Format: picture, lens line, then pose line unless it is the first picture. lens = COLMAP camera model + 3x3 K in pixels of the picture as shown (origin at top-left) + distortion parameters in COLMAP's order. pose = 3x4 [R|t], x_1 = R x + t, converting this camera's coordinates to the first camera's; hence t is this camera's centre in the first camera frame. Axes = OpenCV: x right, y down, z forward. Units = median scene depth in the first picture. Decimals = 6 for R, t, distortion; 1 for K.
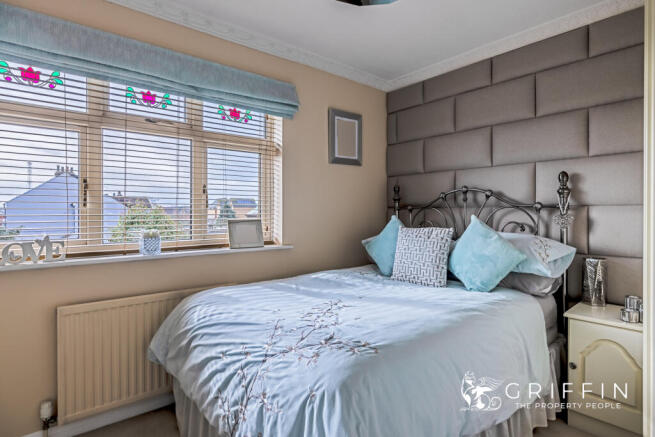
lens RADIAL K [[361.8, 0, 332.0], [0, 361.8, 213.6], [0, 0, 1]] dist [-0.001693, -0.002161]
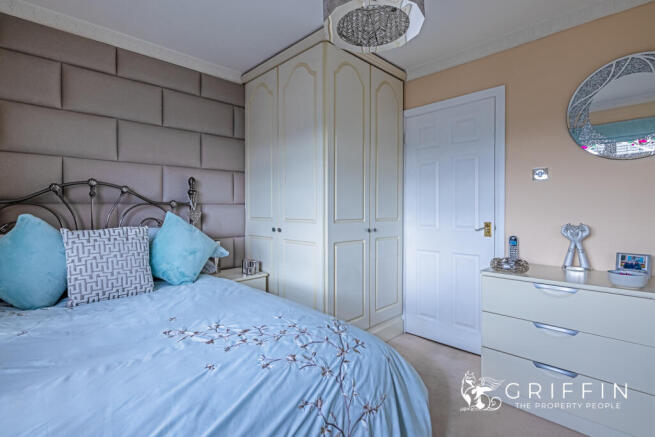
lens RADIAL K [[308.7, 0, 326.9], [0, 308.7, 215.0], [0, 0, 1]] dist [0.001147, -0.000114]
pose [[-0.068142, -0.019312, 0.997489, -0.417679], [0.009103, 0.999759, 0.019978, 0.000193], [-0.997634, 0.010441, -0.067950, 0.505637]]
